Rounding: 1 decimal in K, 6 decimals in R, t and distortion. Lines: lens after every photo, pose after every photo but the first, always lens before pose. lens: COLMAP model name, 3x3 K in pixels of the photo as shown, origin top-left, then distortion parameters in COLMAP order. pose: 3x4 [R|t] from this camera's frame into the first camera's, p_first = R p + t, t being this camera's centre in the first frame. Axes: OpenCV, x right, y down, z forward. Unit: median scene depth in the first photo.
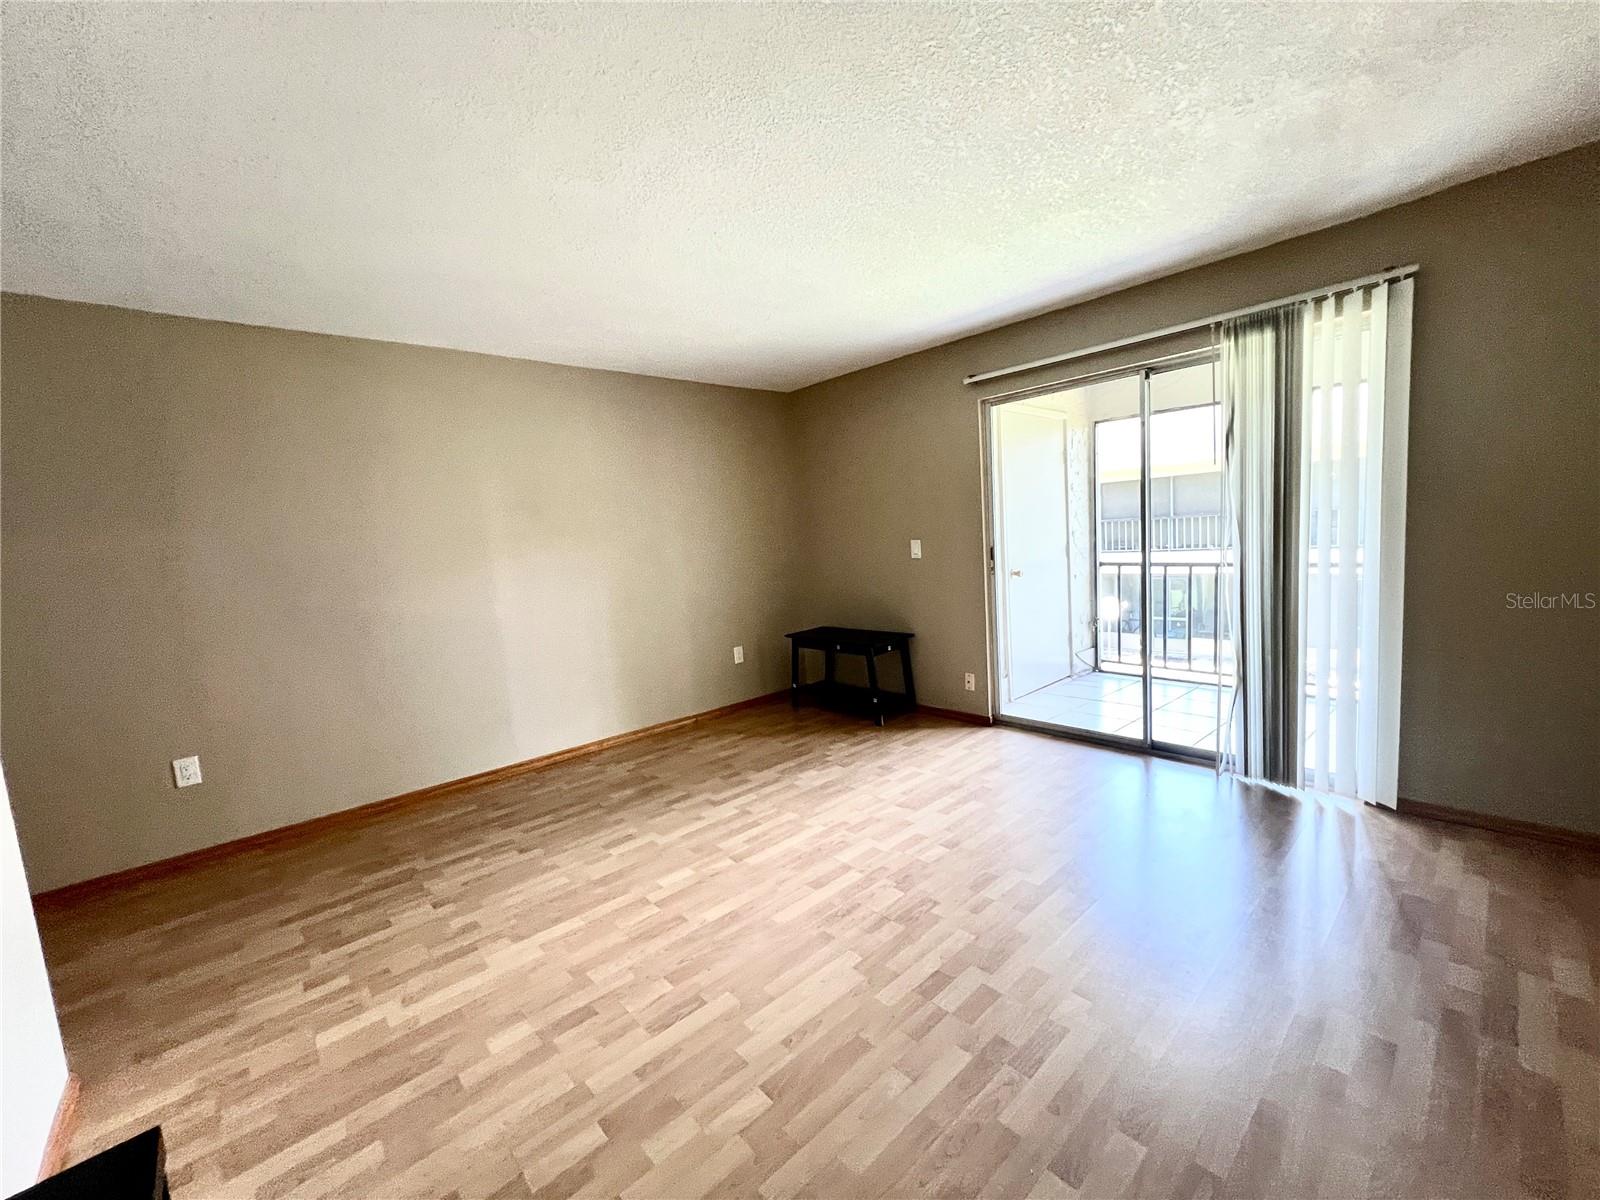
lens RADIAL K [[643.6, 0, 789.4], [0, 643.6, 596.2], [0, 0, 1]] dist [-0.002824, 0.000828]
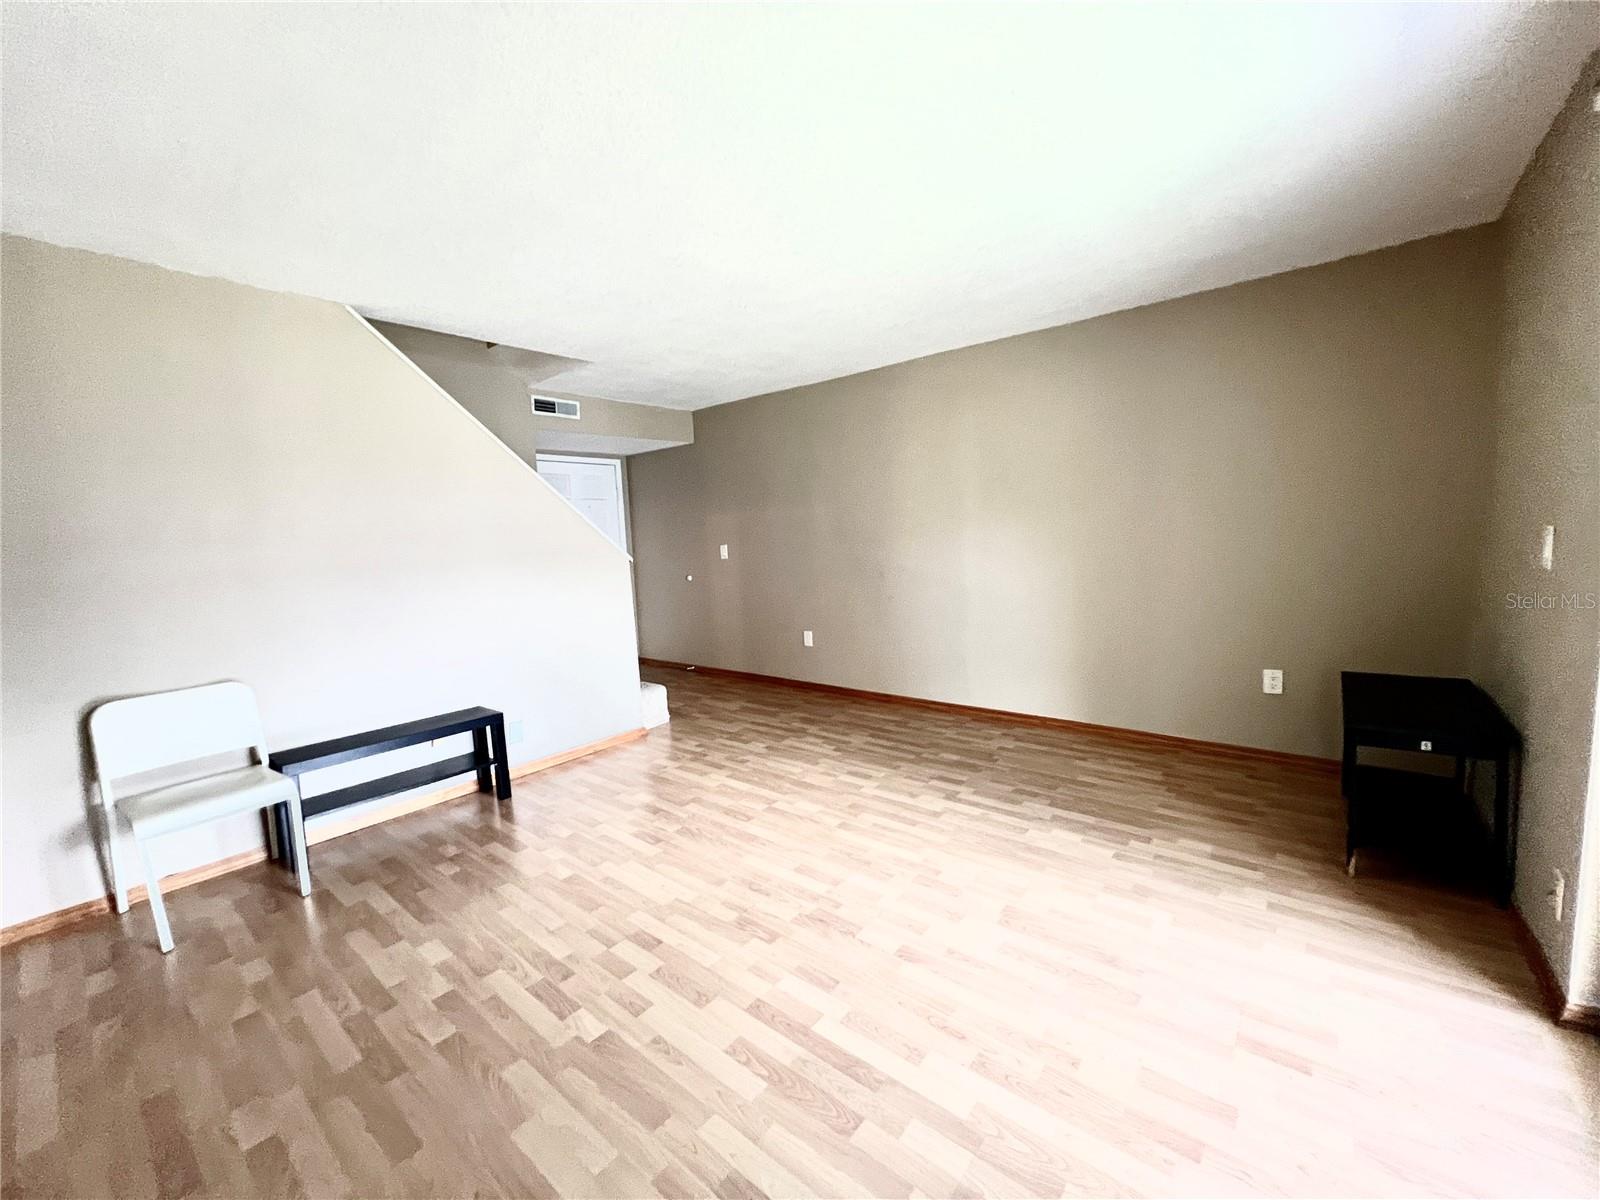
lens RADIAL K [[641.6, 0, 801.8], [0, 641.6, 590.4], [0, 0, 1]] dist [-0.003424, 0.000659]
pose [[0.151377, 0.145433, -0.977719, 0.759068], [-0.058435, 0.988704, 0.138020, -0.103346], [0.986747, 0.036240, 0.158165, 0.637354]]
